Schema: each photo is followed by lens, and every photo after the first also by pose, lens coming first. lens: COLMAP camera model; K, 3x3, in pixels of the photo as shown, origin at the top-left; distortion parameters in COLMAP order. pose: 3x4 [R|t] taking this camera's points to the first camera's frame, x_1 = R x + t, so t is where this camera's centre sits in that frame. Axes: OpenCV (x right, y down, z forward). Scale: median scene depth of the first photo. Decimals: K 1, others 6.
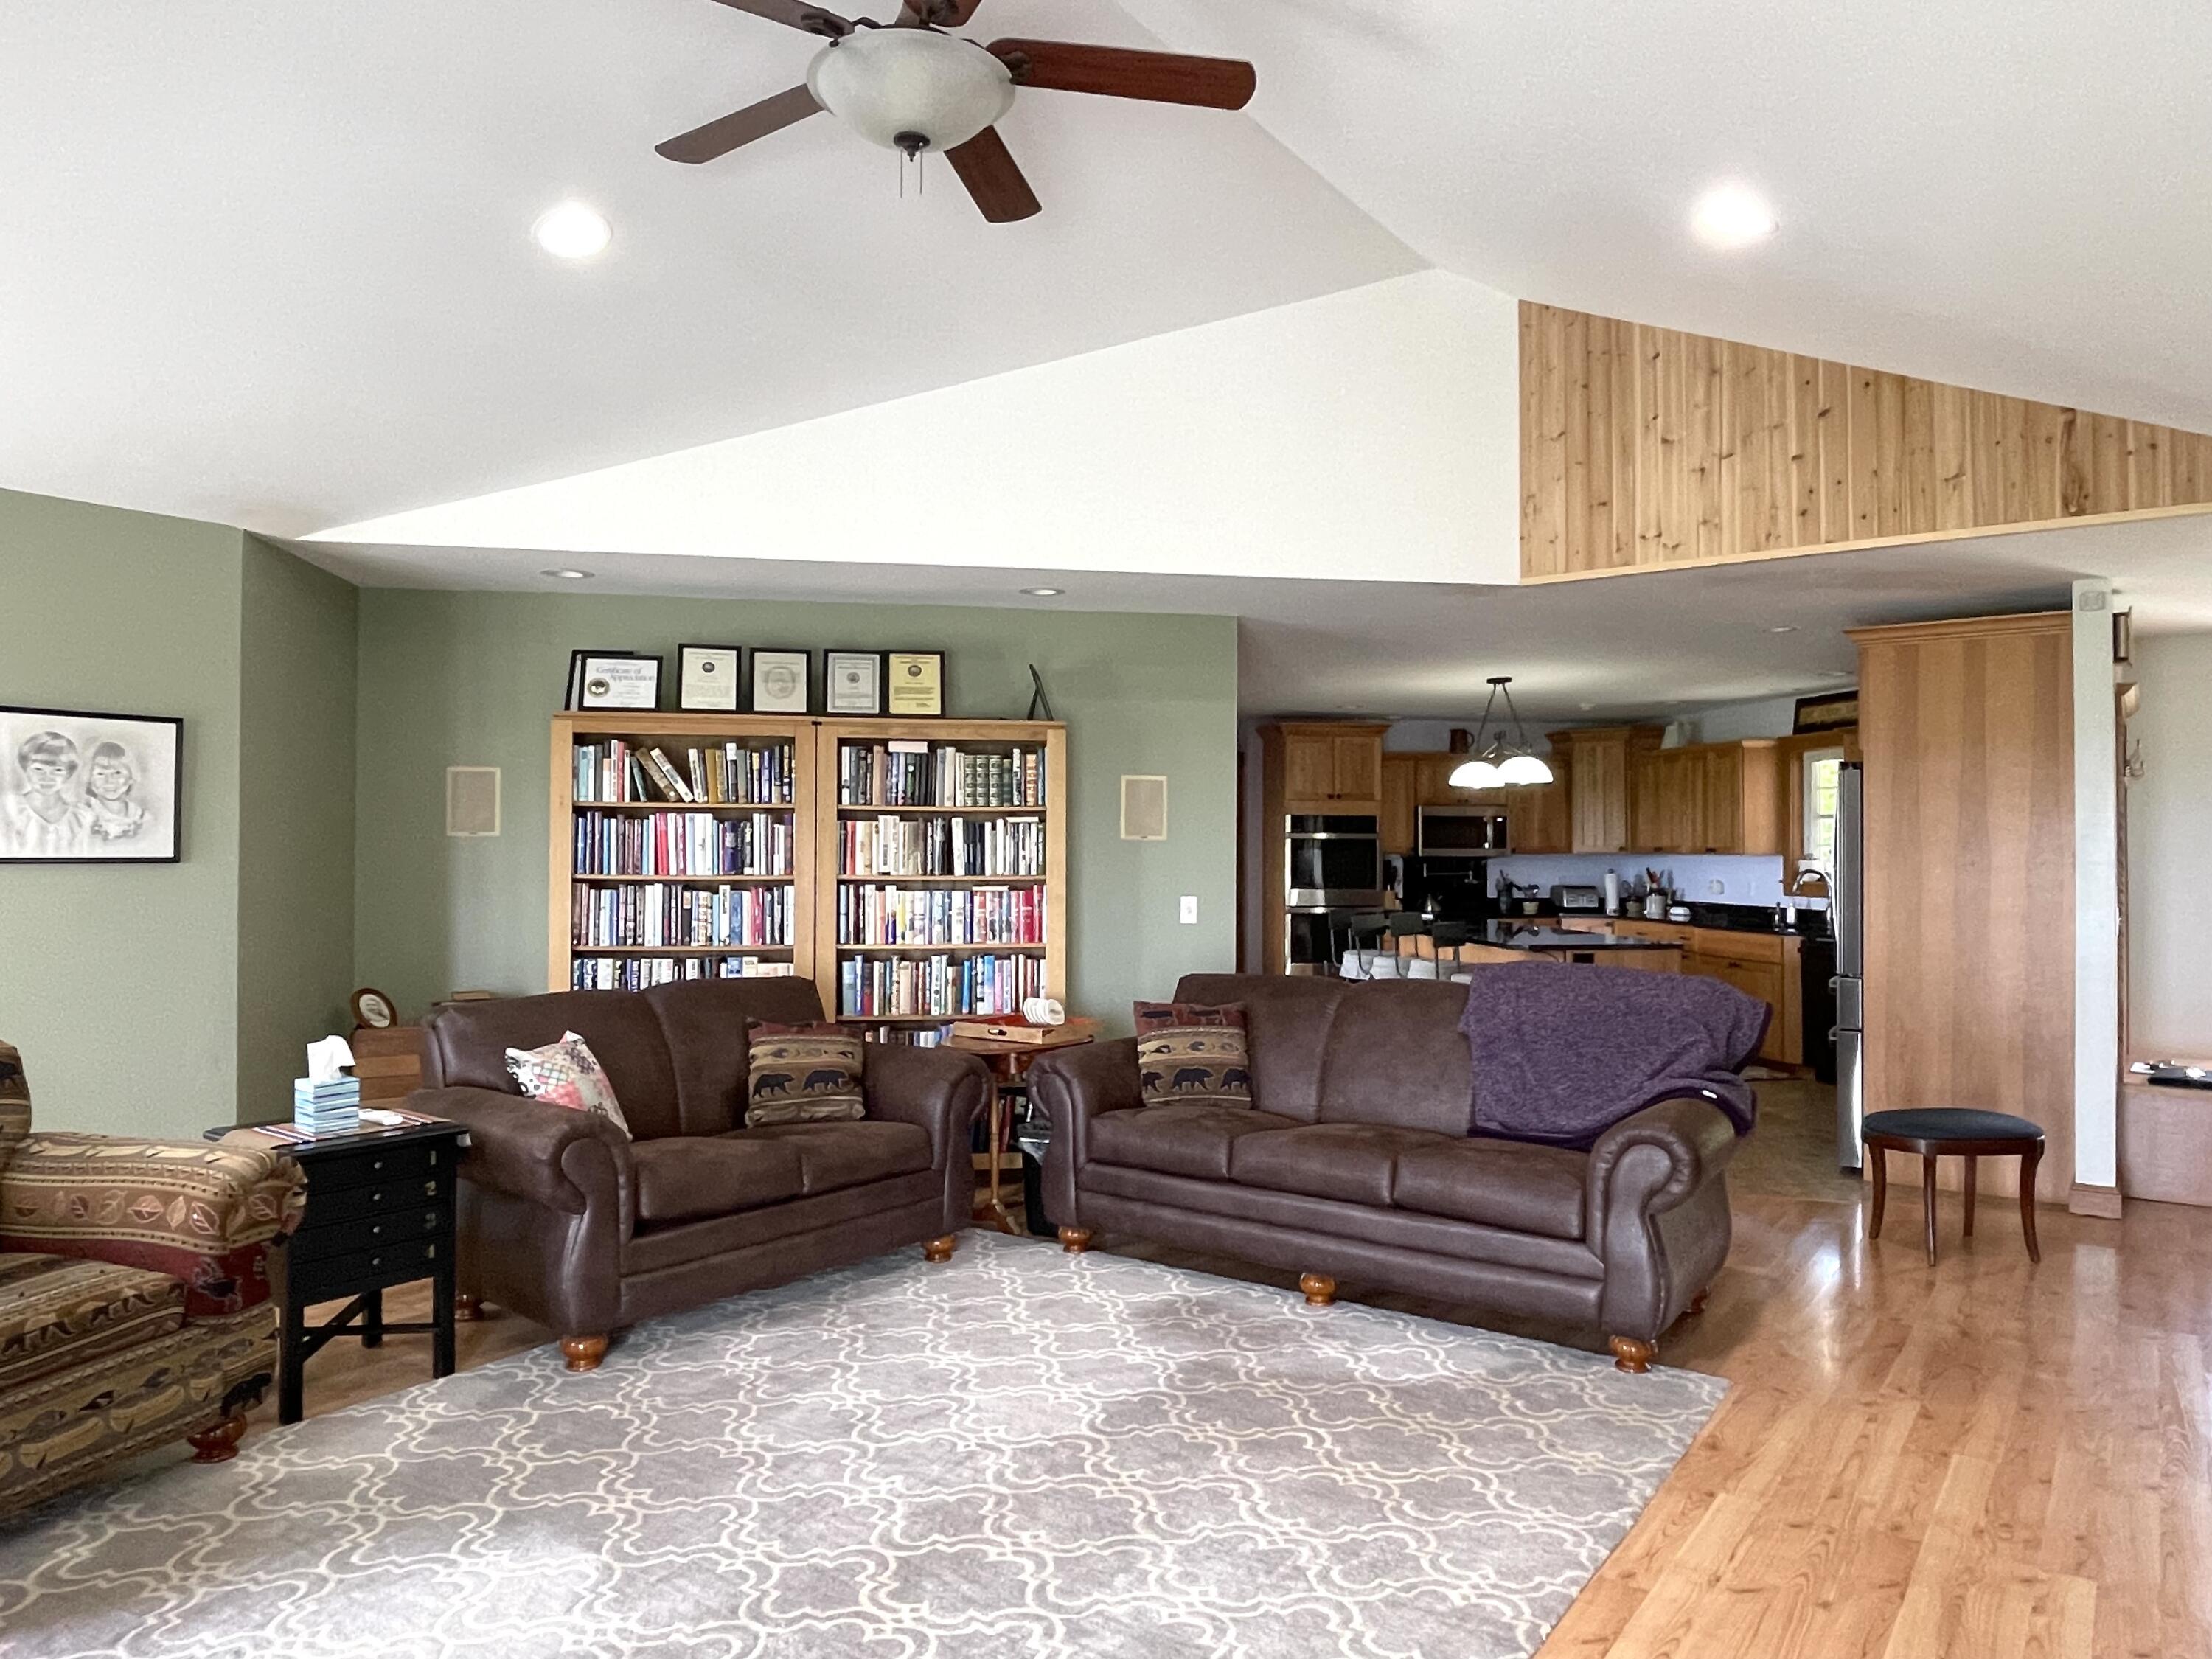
lens RADIAL K [[1439.7, 0, 1108.8], [0, 1439.7, 829.4], [0, 0, 1]] dist [0.005396, -0.001092]
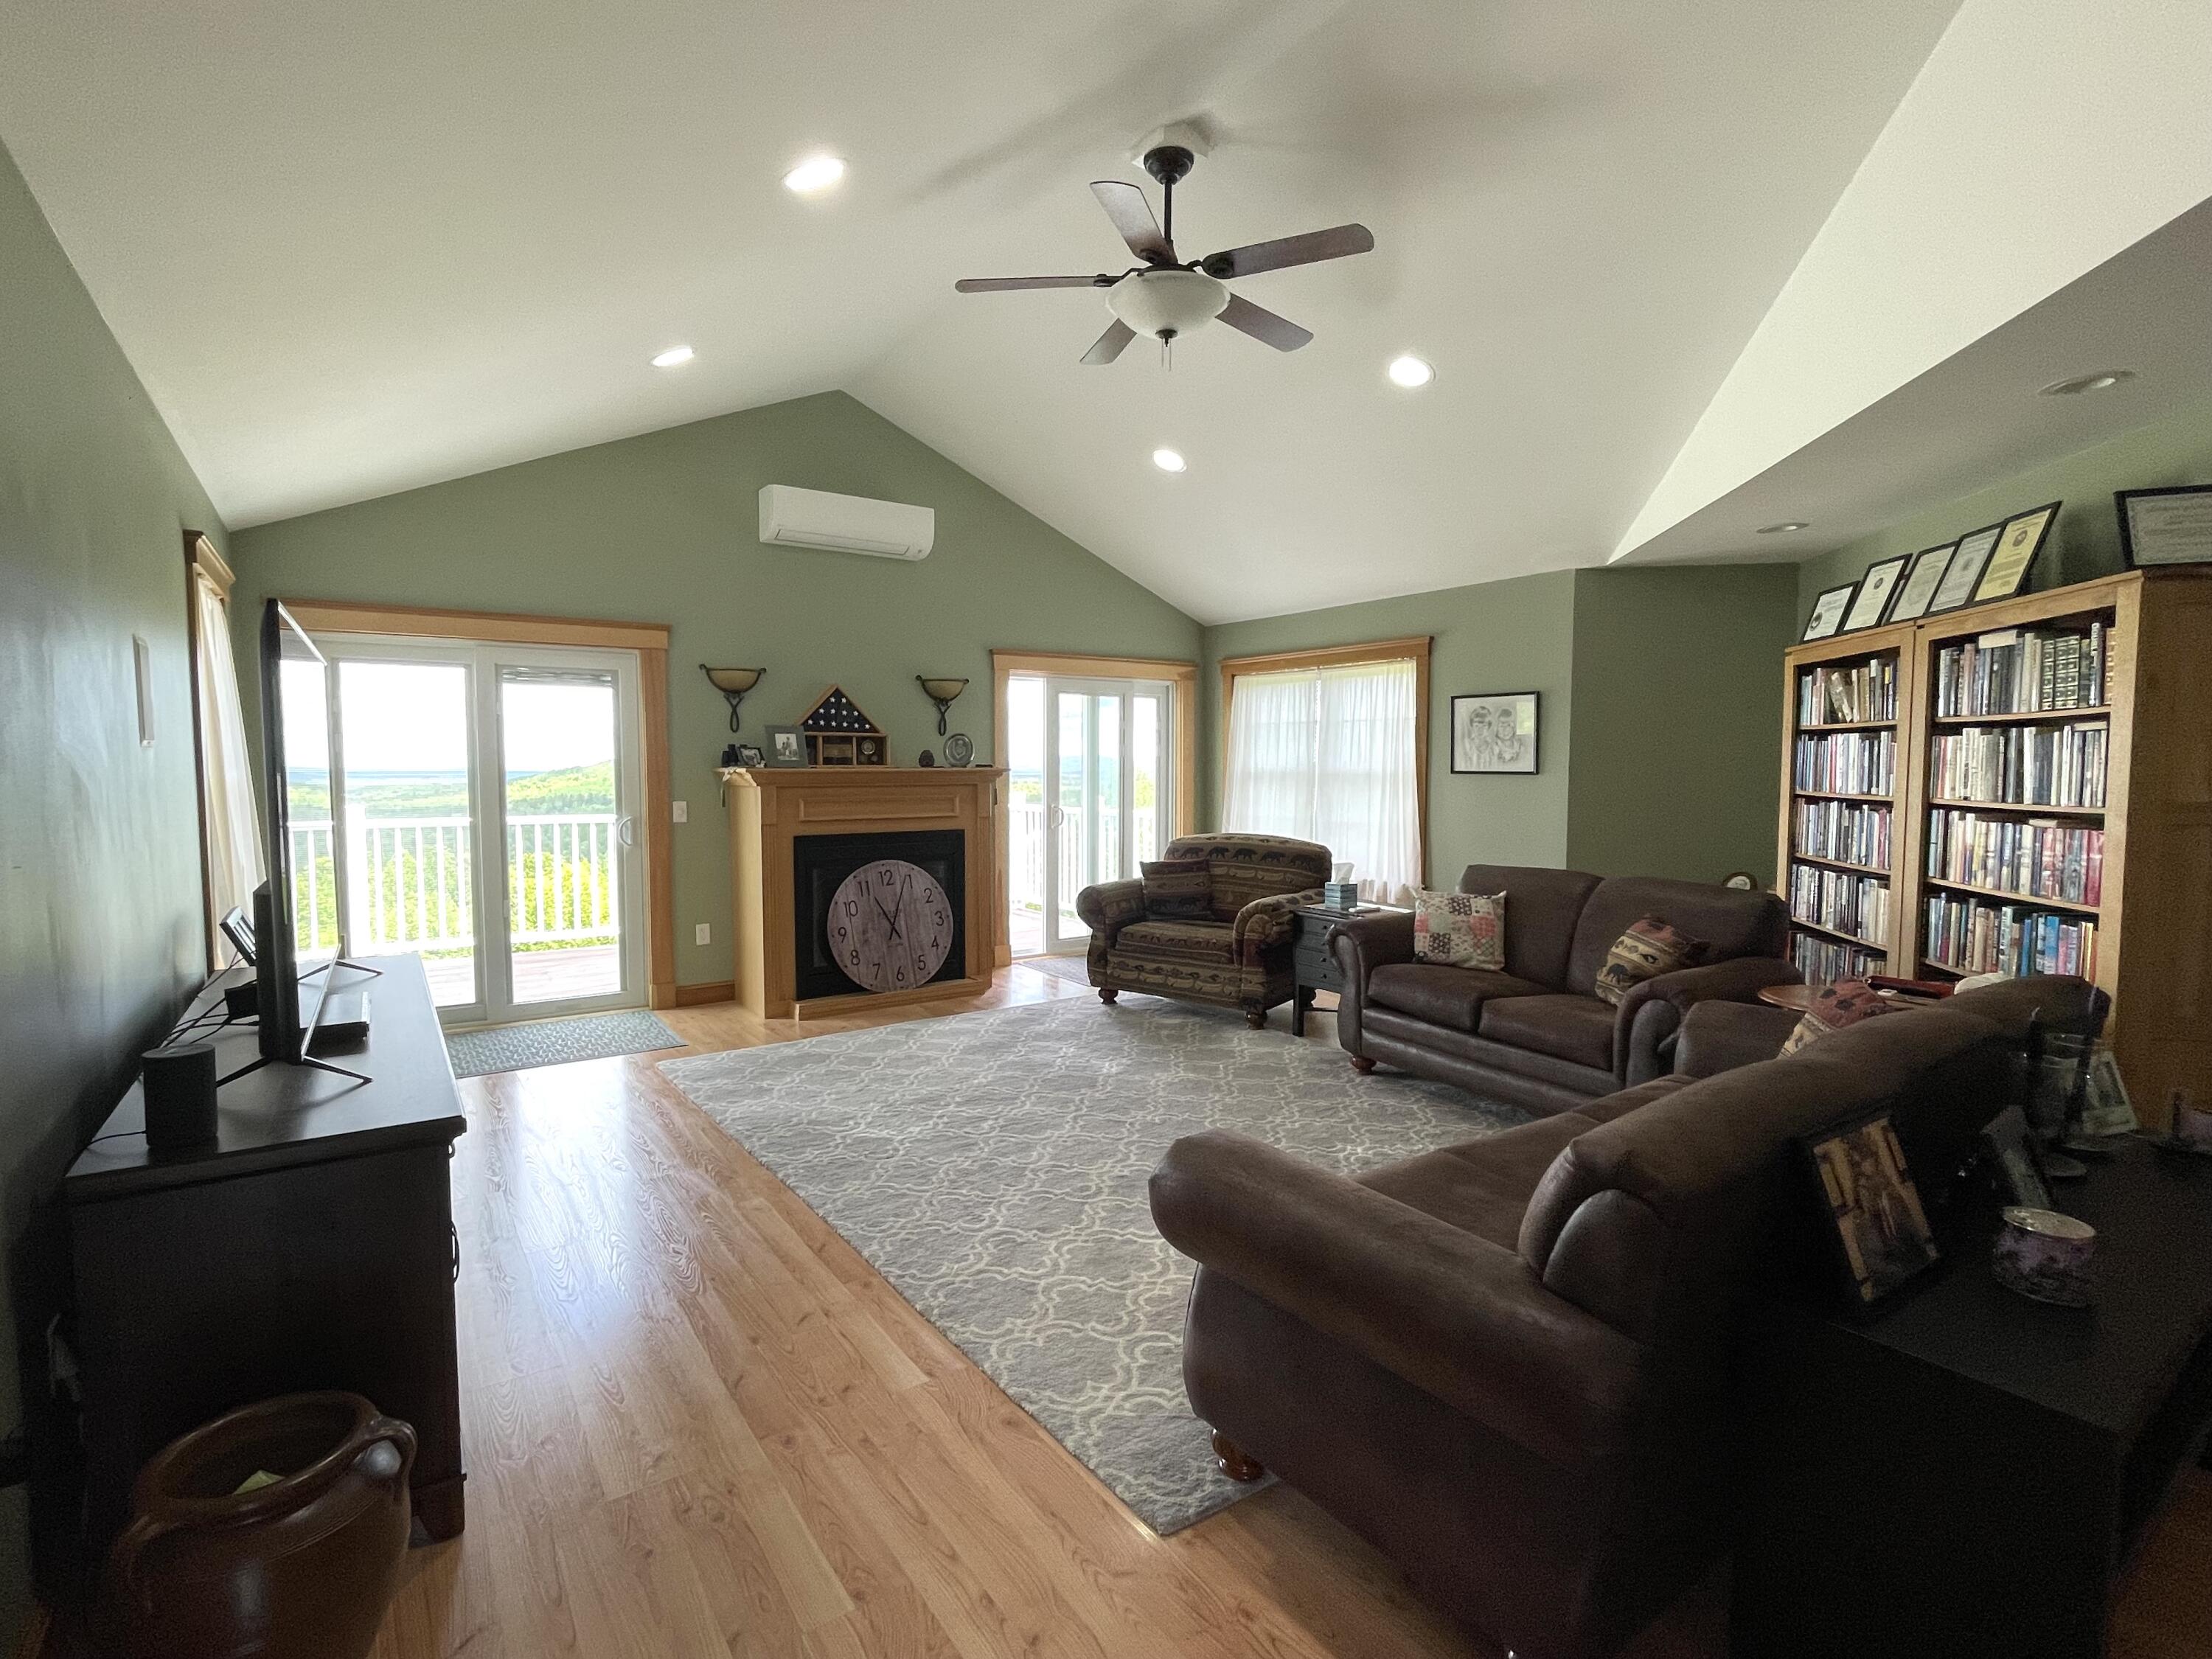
lens RADIAL K [[1059.3, 0, 1111.0], [0, 1059.3, 826.3], [0, 0, 1]] dist [0.010096, -0.001680]
pose [[-0.321688, 0.054925, -0.945251, 0.583289], [0.011920, 0.998472, 0.053960, 0.007979], [0.946771, 0.006091, -0.321852, 0.733539]]
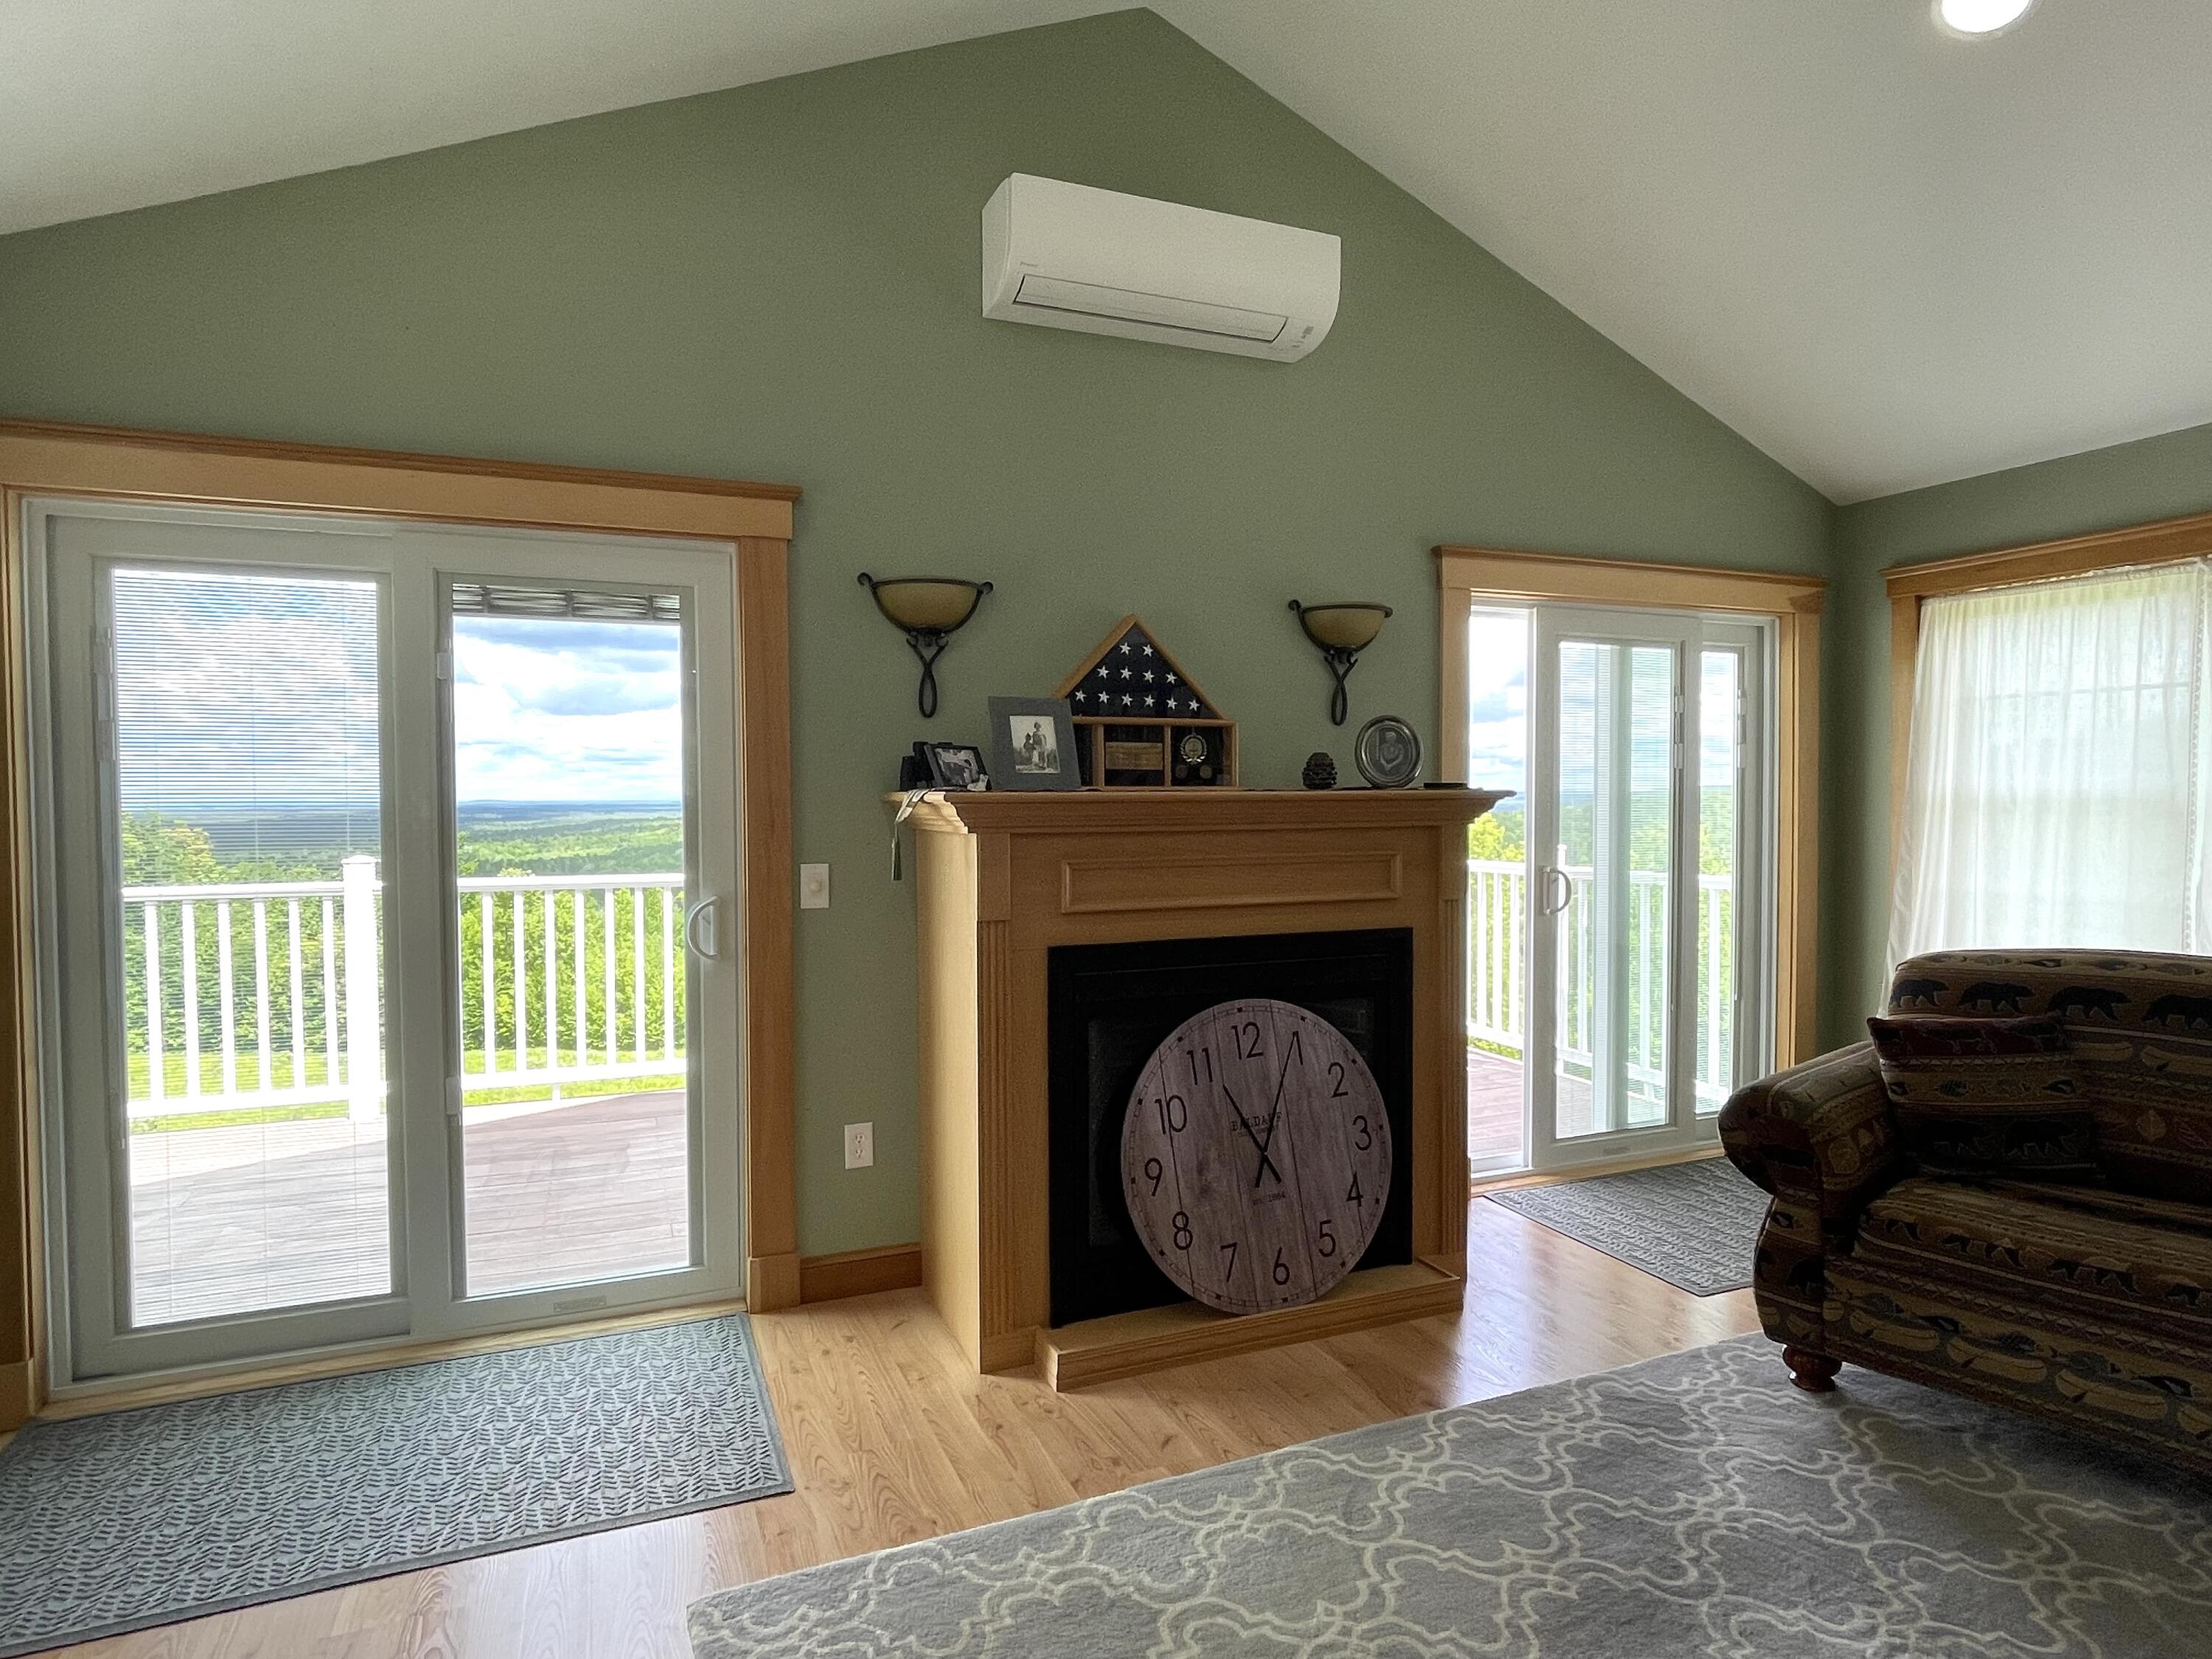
lens RADIAL K [[1235.2, 0, 1118.1], [0, 1235.2, 829.0], [0, 0, 1]] dist [0.001839, -0.003714]
pose [[-0.518416, 0.026007, -0.854733, 0.146549], [0.015562, 0.999659, 0.020978, 0.008844], [0.854987, -0.002426, -0.518643, 0.412209]]
